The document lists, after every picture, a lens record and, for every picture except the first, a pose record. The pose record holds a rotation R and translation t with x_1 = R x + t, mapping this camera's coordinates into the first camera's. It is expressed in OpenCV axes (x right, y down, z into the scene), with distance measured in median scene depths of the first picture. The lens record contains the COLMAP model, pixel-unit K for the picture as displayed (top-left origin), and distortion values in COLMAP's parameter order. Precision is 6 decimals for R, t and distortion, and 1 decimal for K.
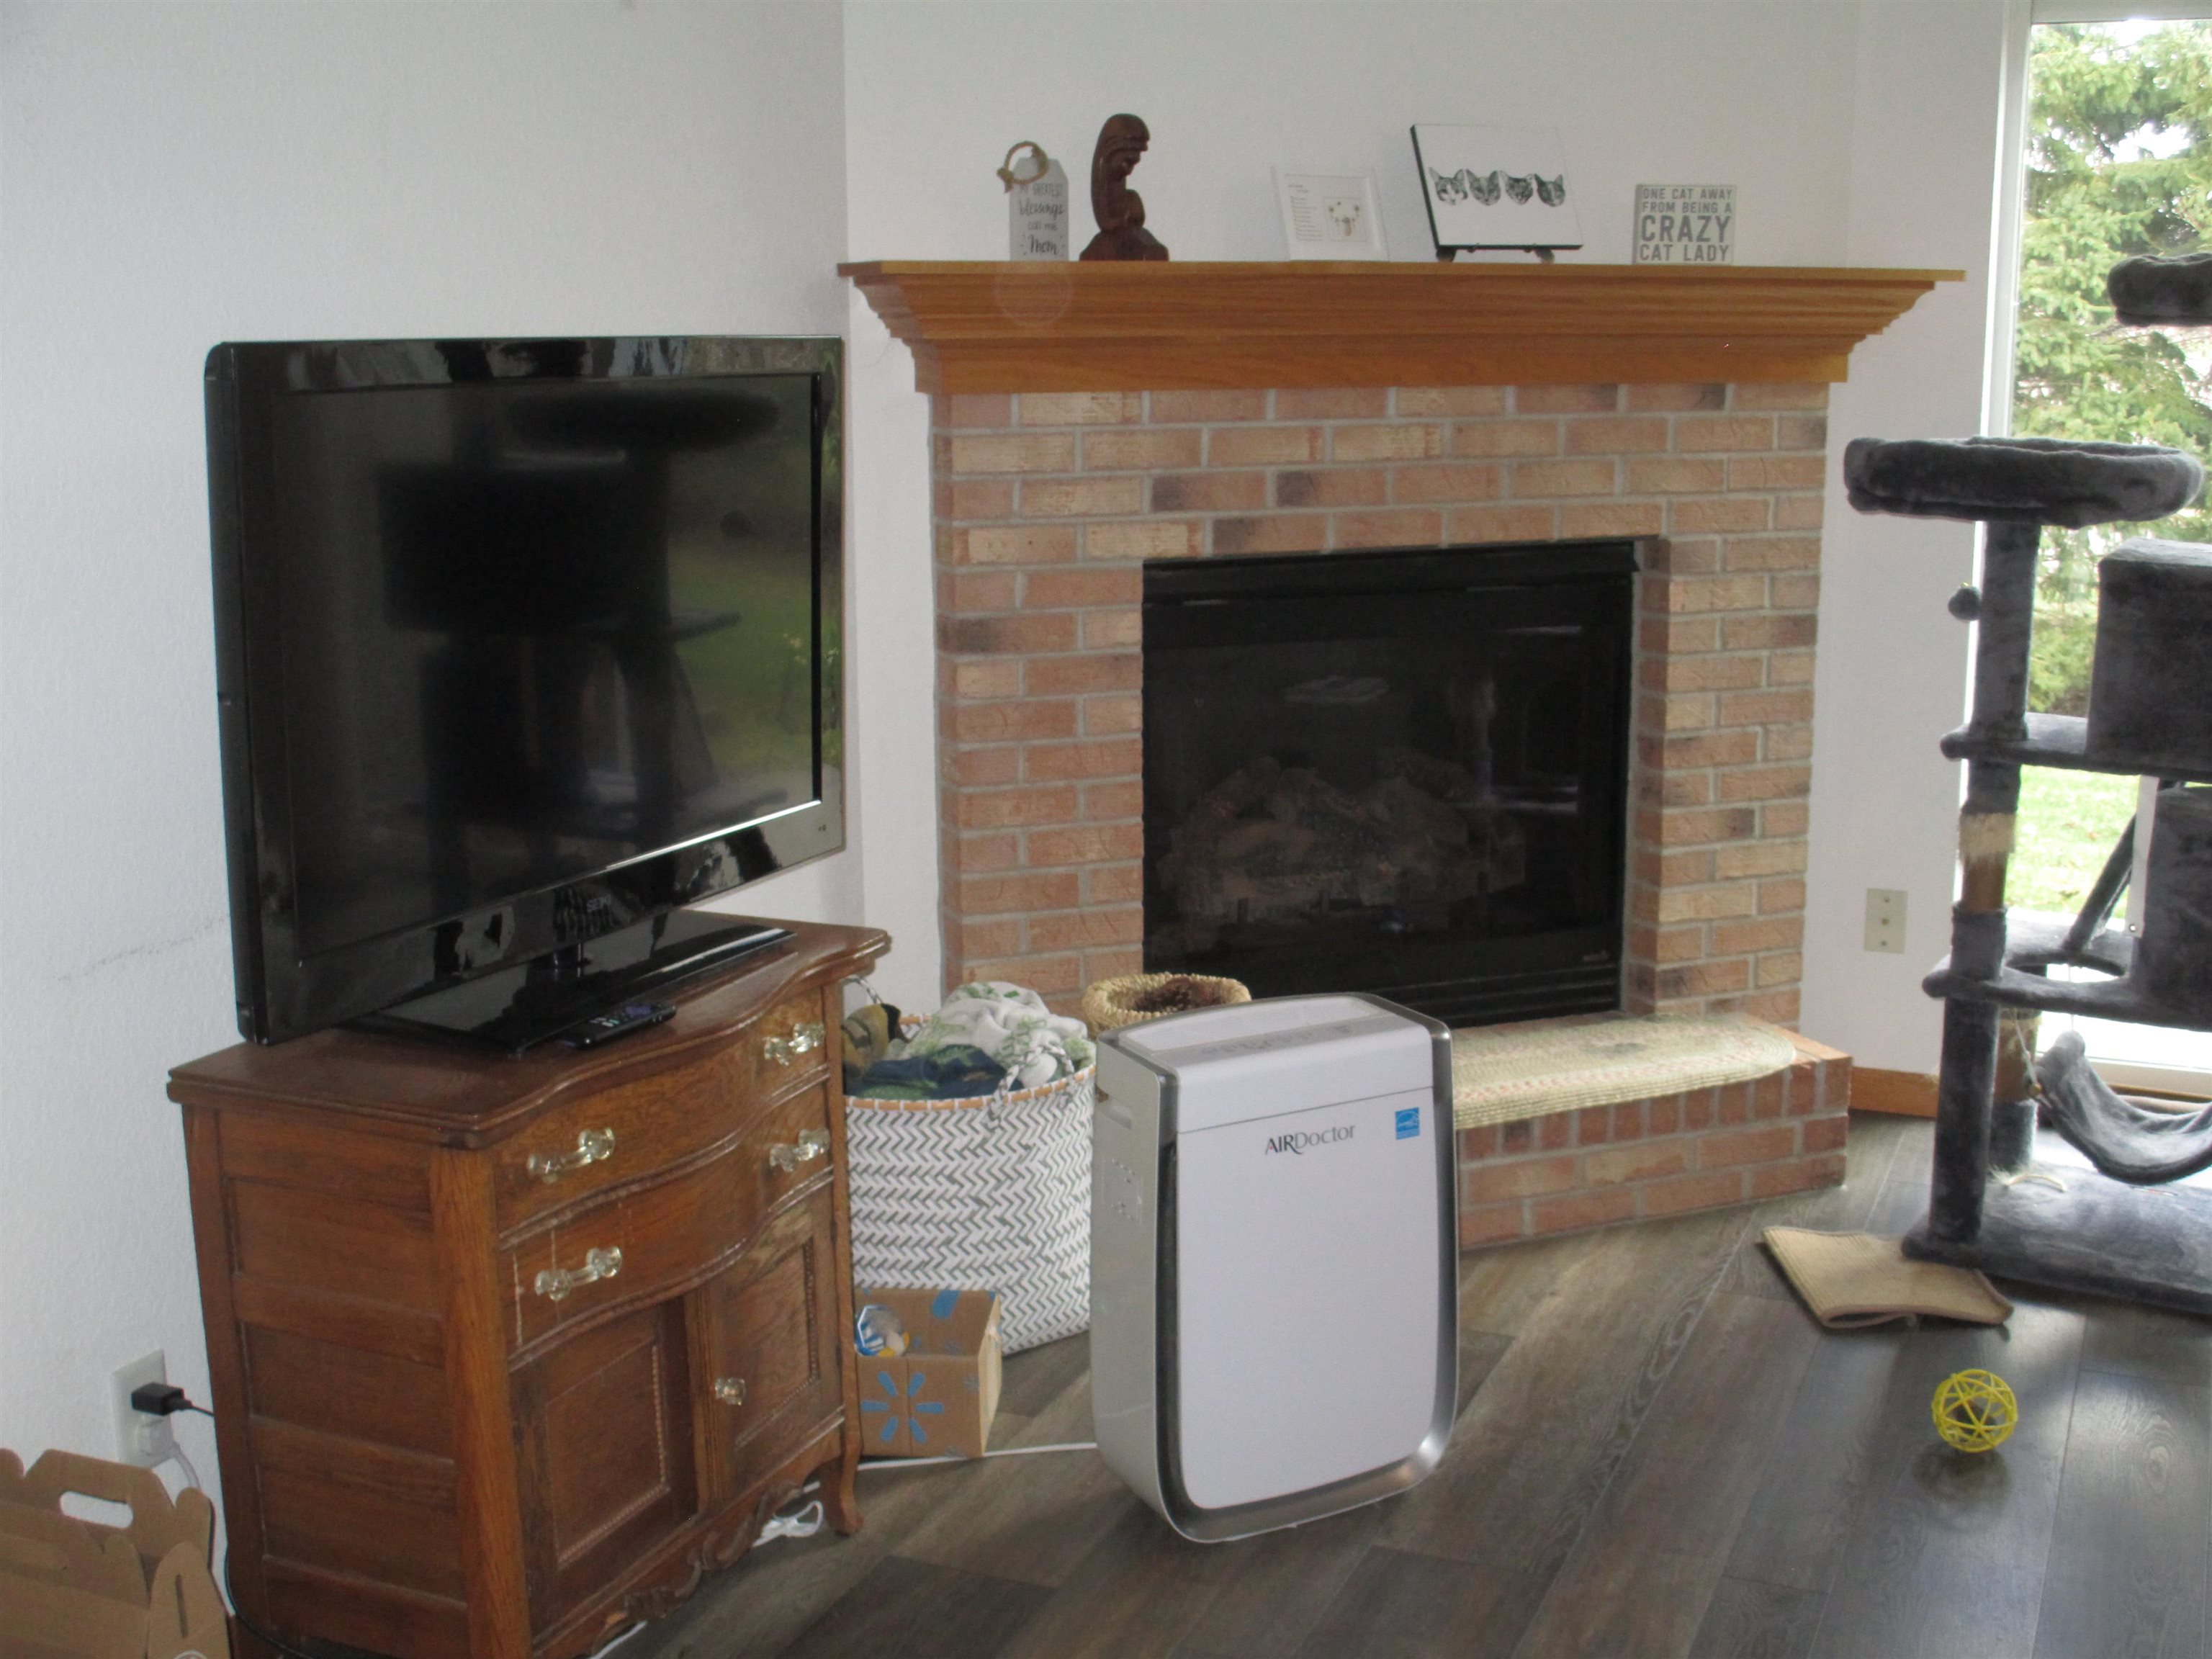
lens RADIAL K [[2580.6, 0, 1102.9], [0, 2580.6, 804.8], [0, 0, 1]] dist [-0.041307, 0.000000]
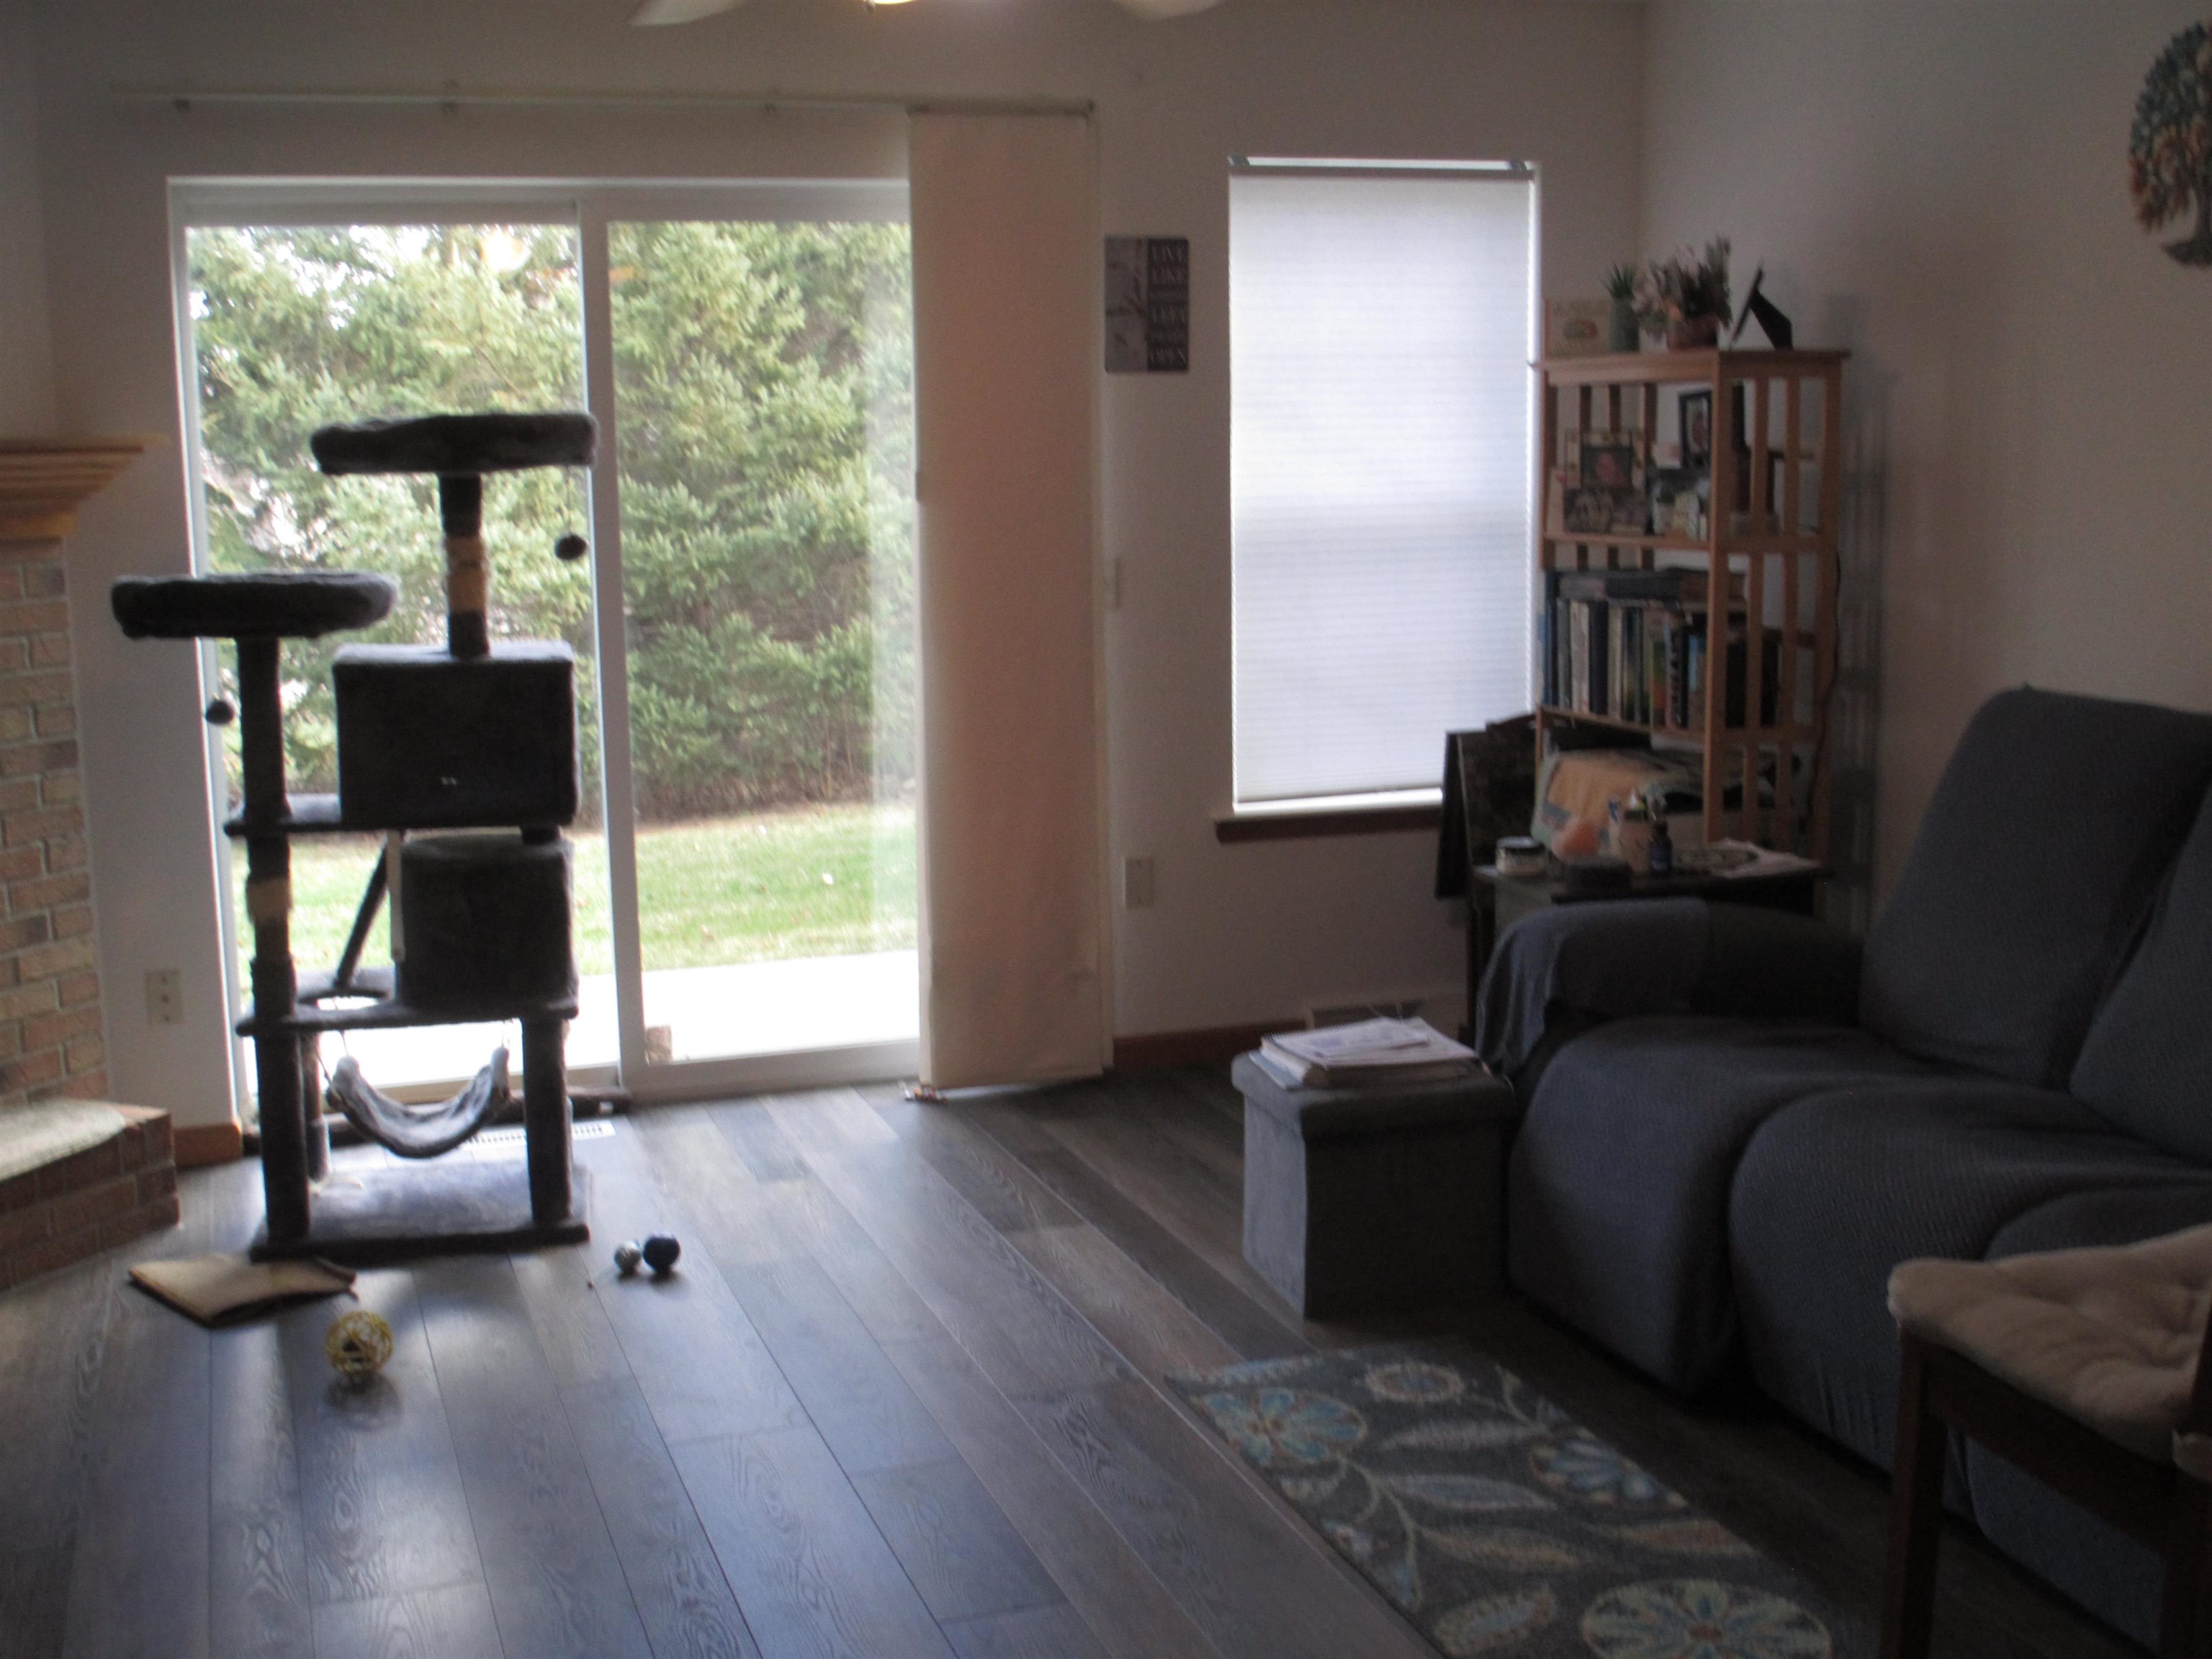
lens RADIAL K [[2580.6, 0, 1101.7], [0, 2580.6, 831.6], [0, 0, 1]] dist [-0.041307, 0.000000]
pose [[0.739229, -0.120992, 0.662497, -0.150464], [0.152305, 0.988277, 0.010544, 0.025139], [-0.656006, 0.093107, 0.748991, -0.154481]]
